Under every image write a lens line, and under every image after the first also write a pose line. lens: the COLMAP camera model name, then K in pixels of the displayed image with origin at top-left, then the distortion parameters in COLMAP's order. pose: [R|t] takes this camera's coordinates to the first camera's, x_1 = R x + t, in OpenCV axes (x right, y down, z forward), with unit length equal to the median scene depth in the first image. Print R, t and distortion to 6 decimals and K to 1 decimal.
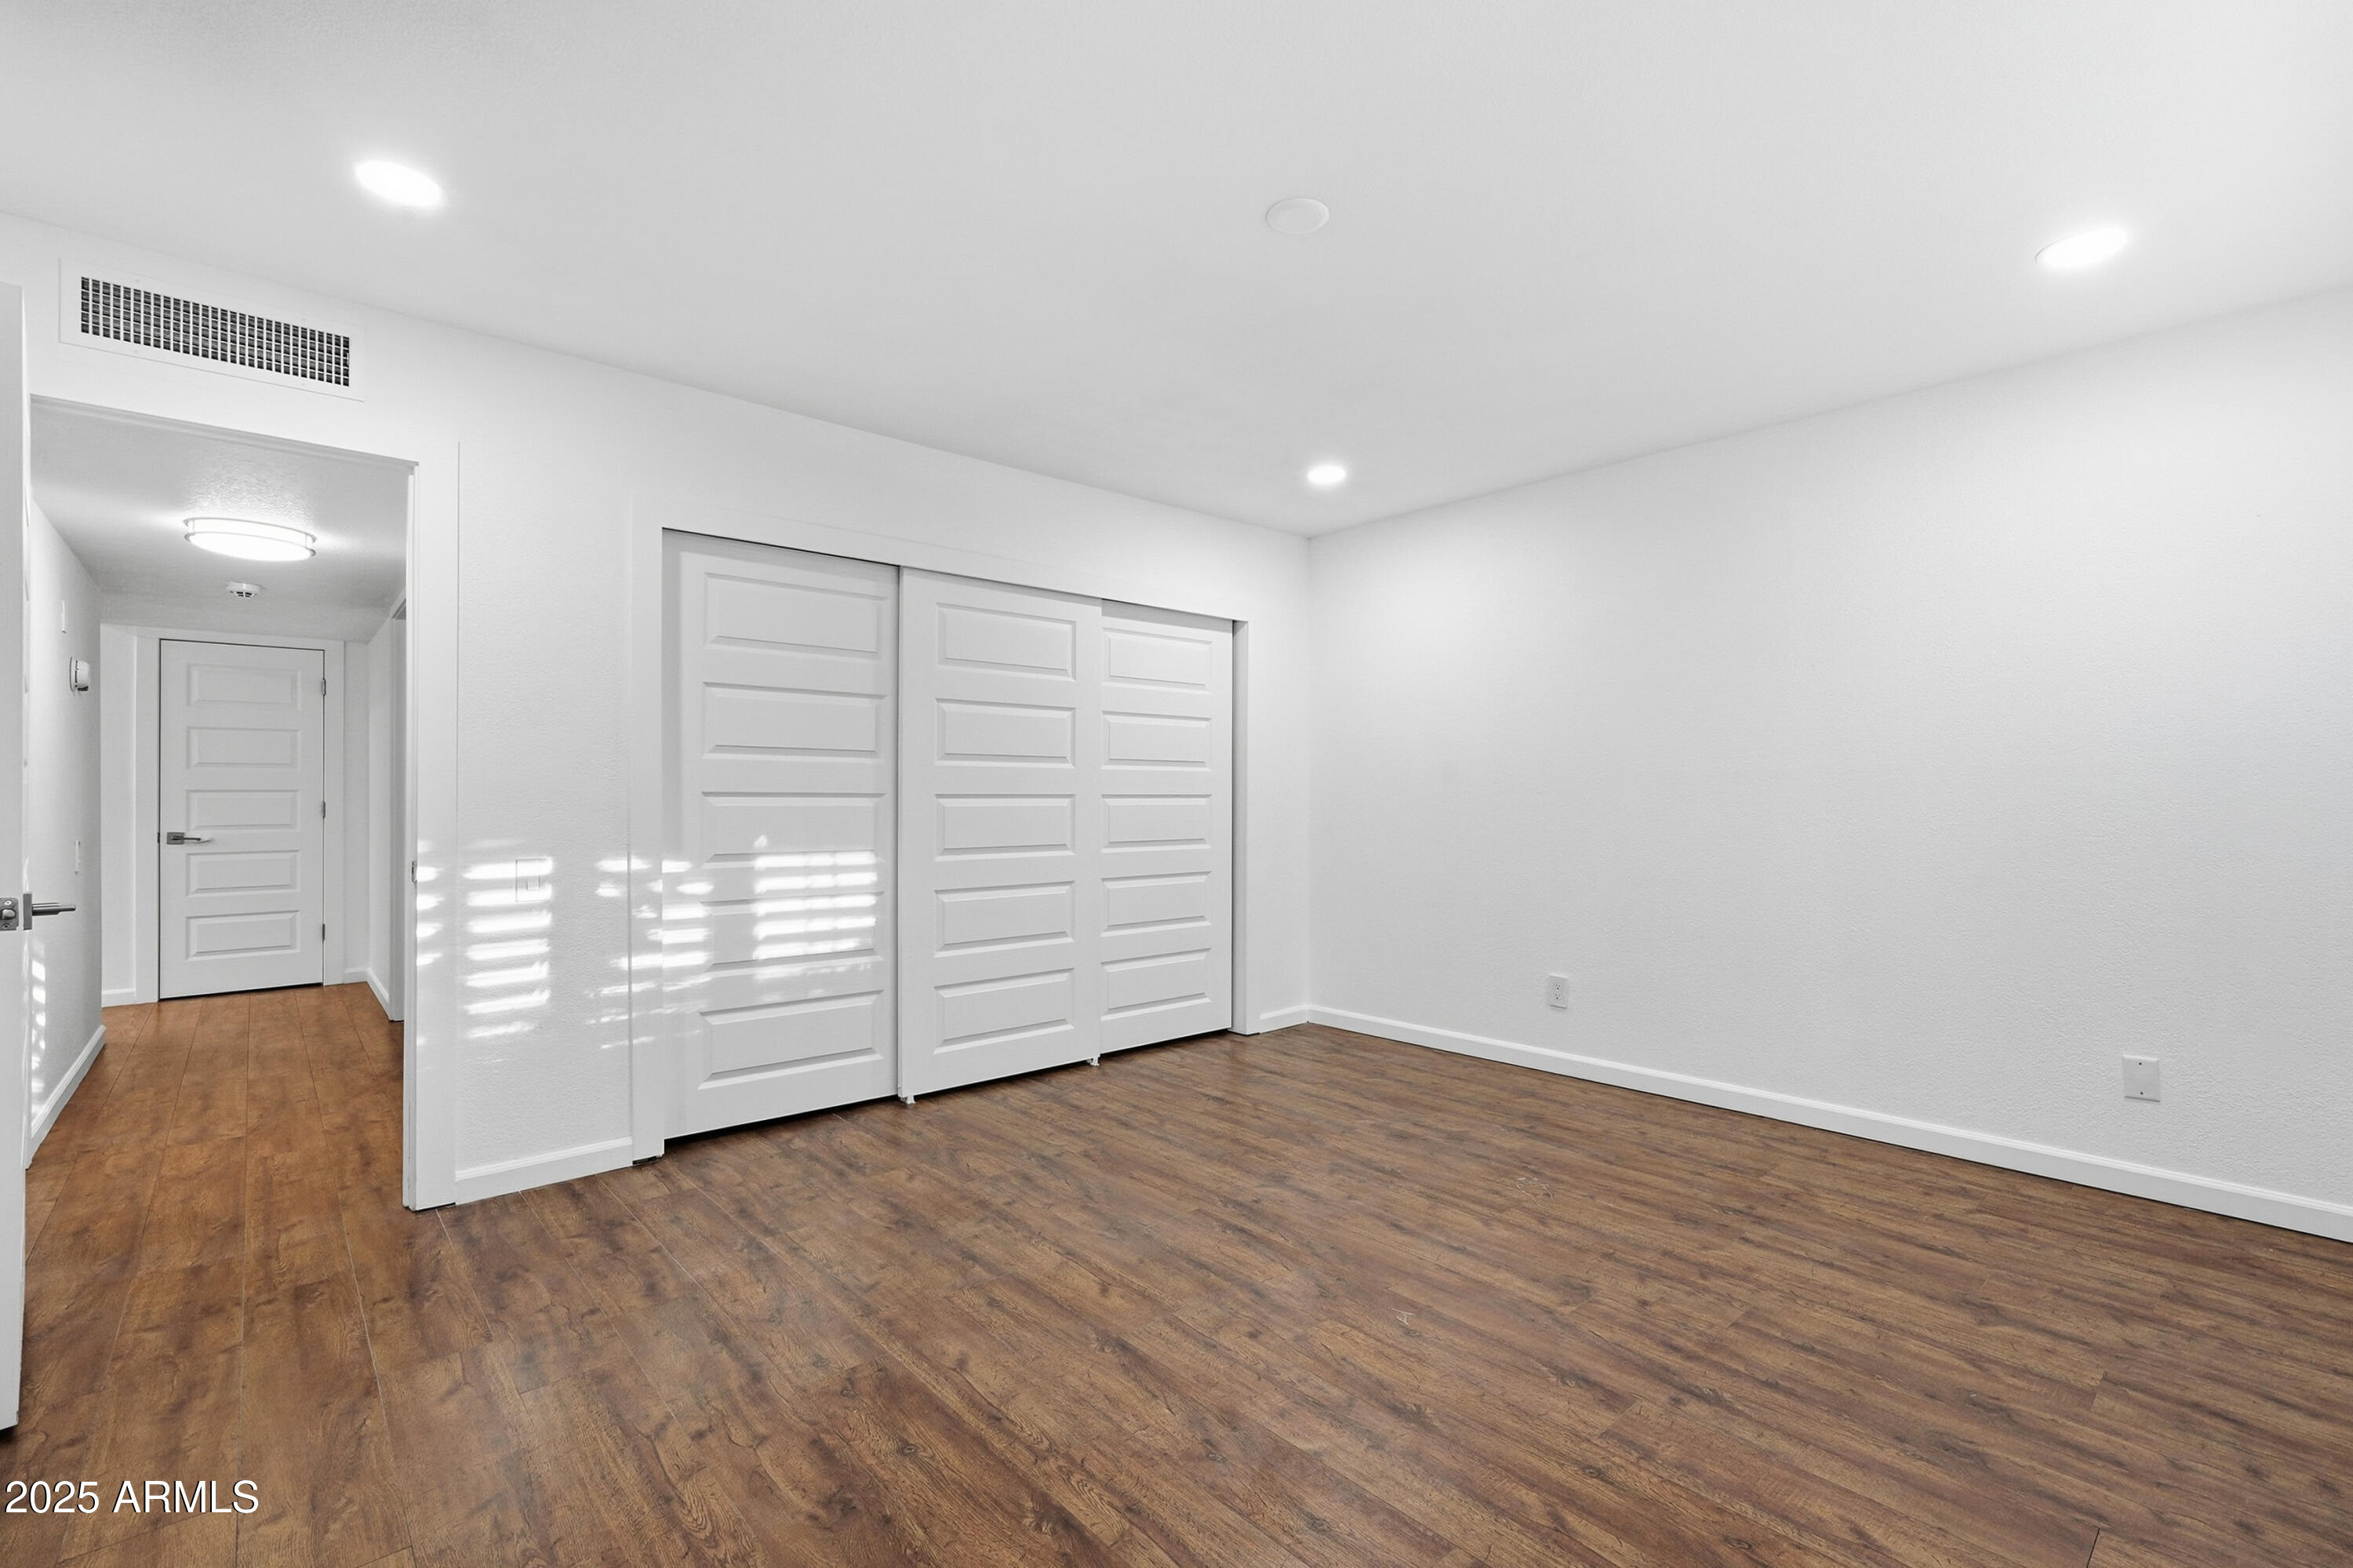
lens RADIAL K [[1064.6, 0, 1174.7], [0, 1064.6, 786.3], [0, 0, 1]] dist [-0.011529, 0.004976]
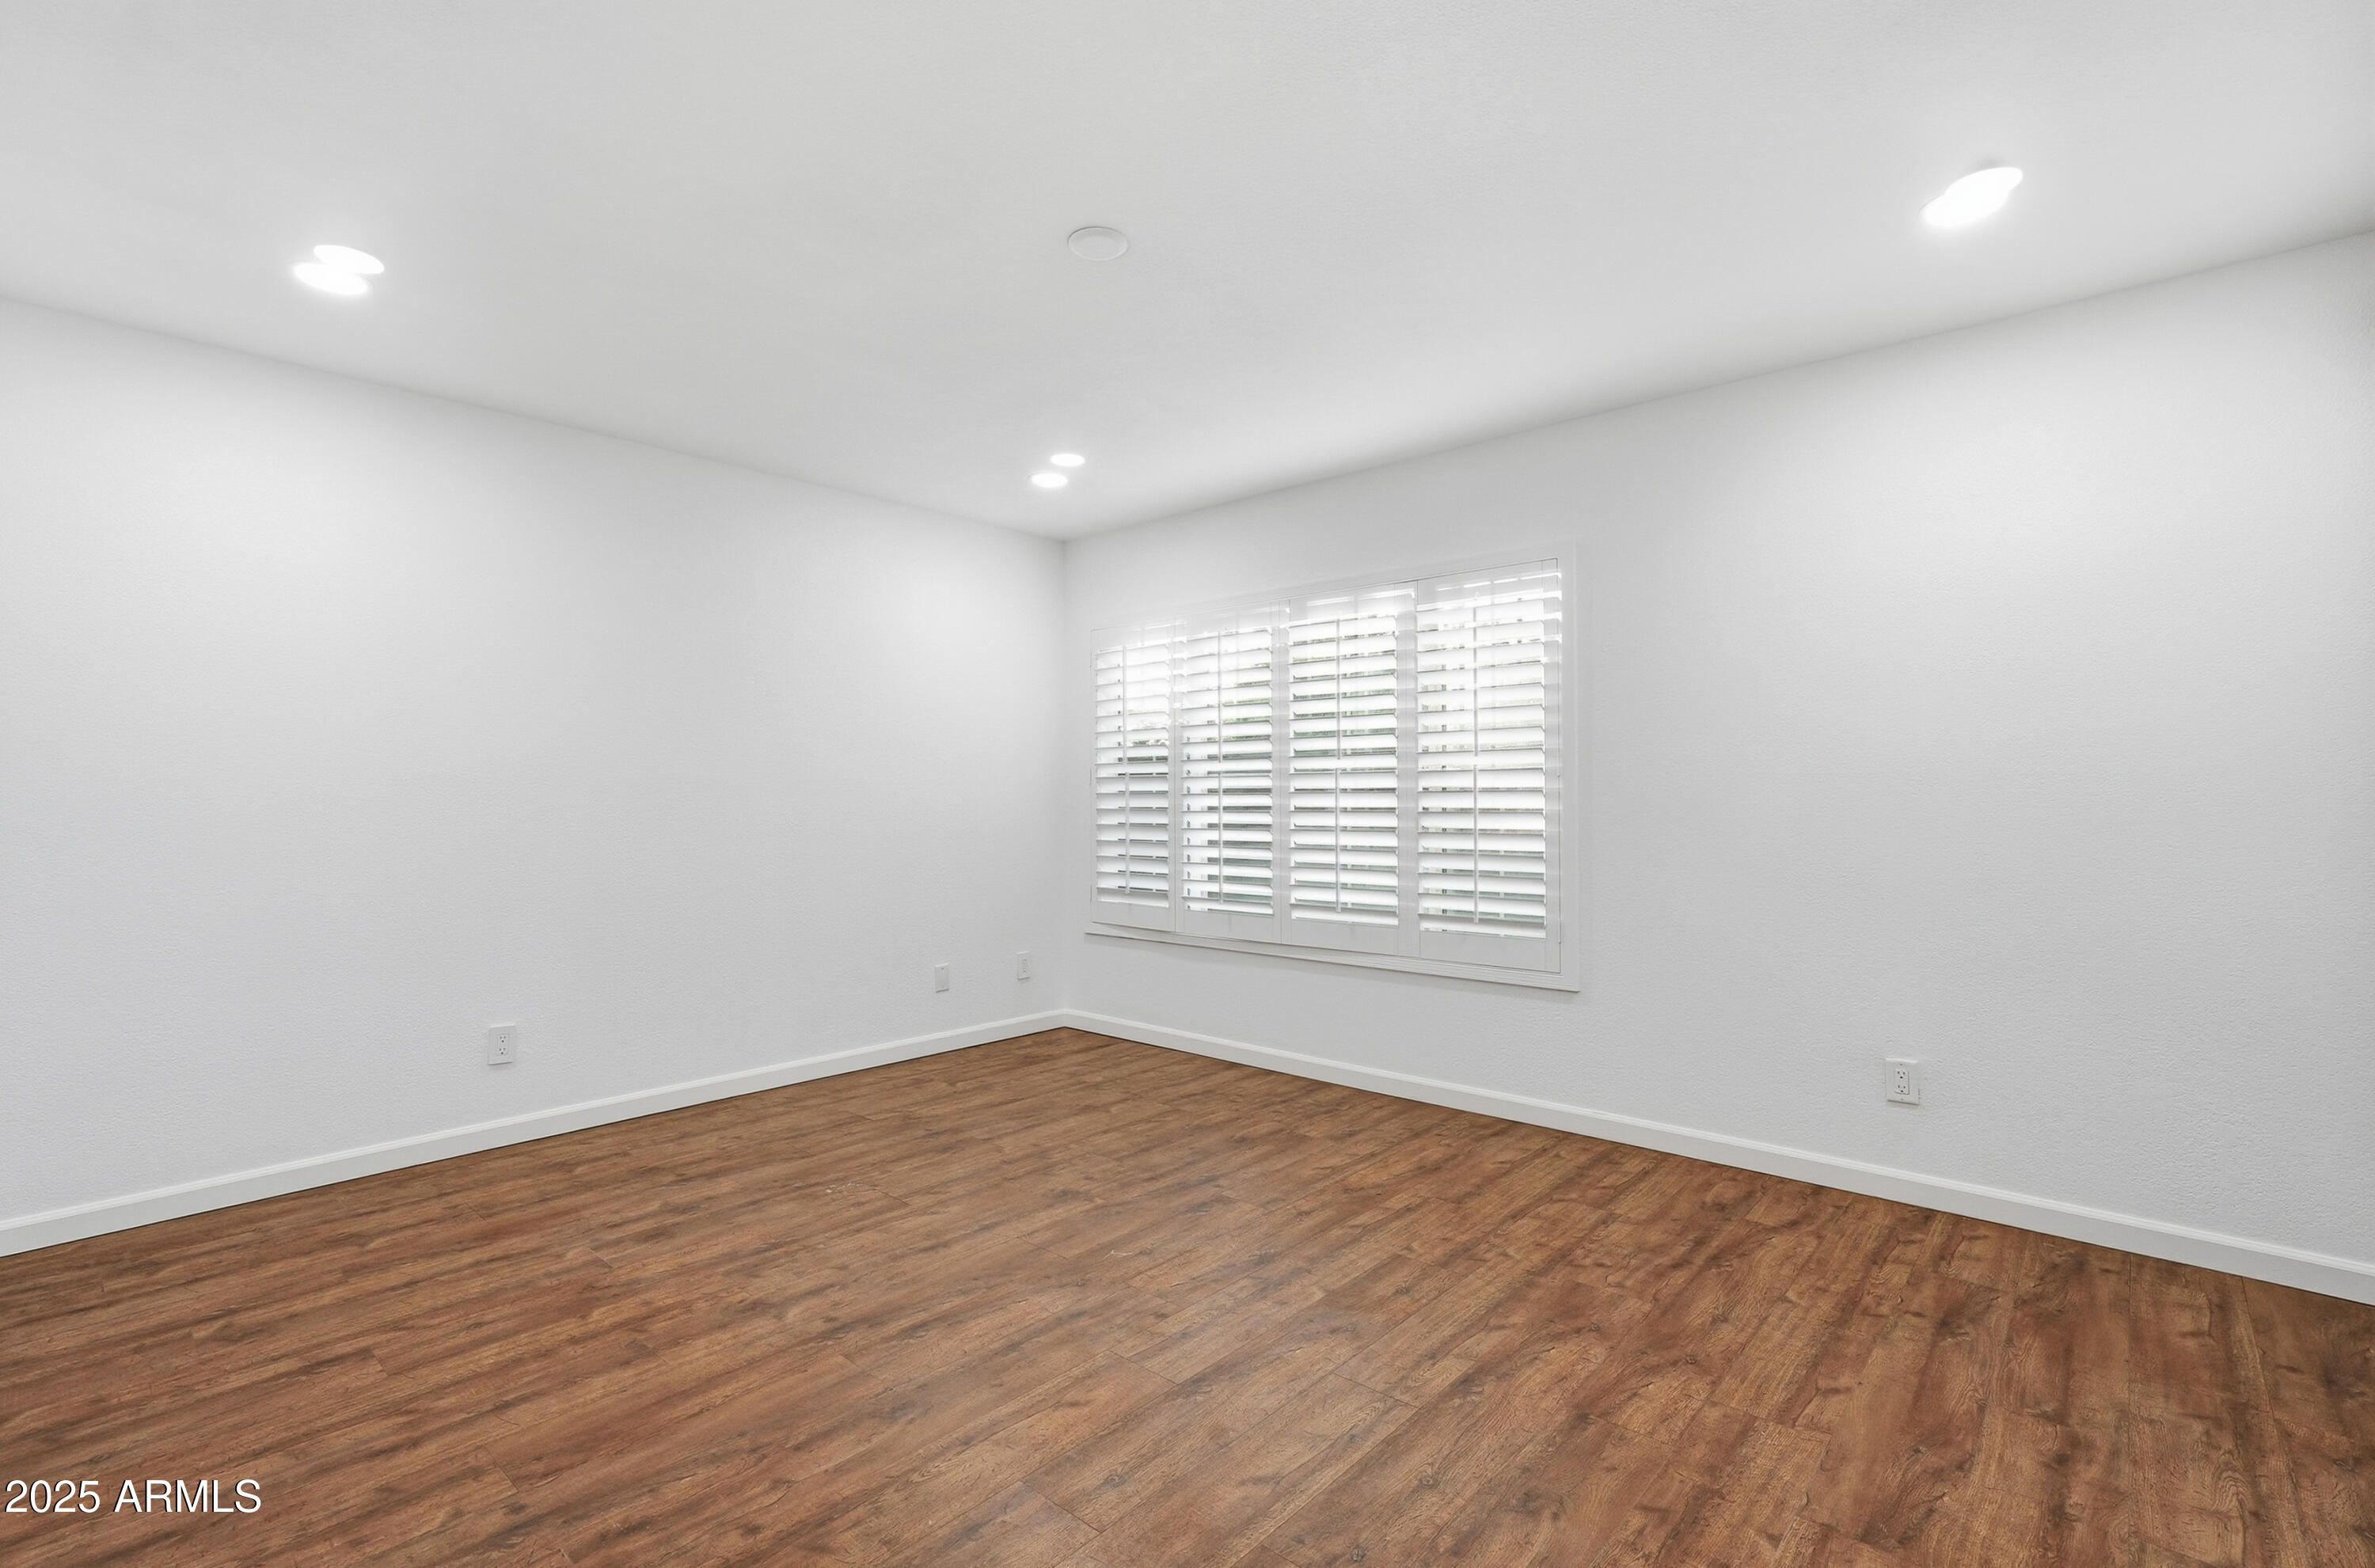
lens RADIAL K [[1079.0, 0, 1186.8], [0, 1079.0, 792.5], [0, 0, 1]] dist [-0.001151, 0.000965]
pose [[-0.126510, 0.005991, 0.991947, -0.736898], [-0.005770, 0.999960, -0.006775, 0.003878], [-0.991949, -0.006581, -0.126471, 0.826625]]
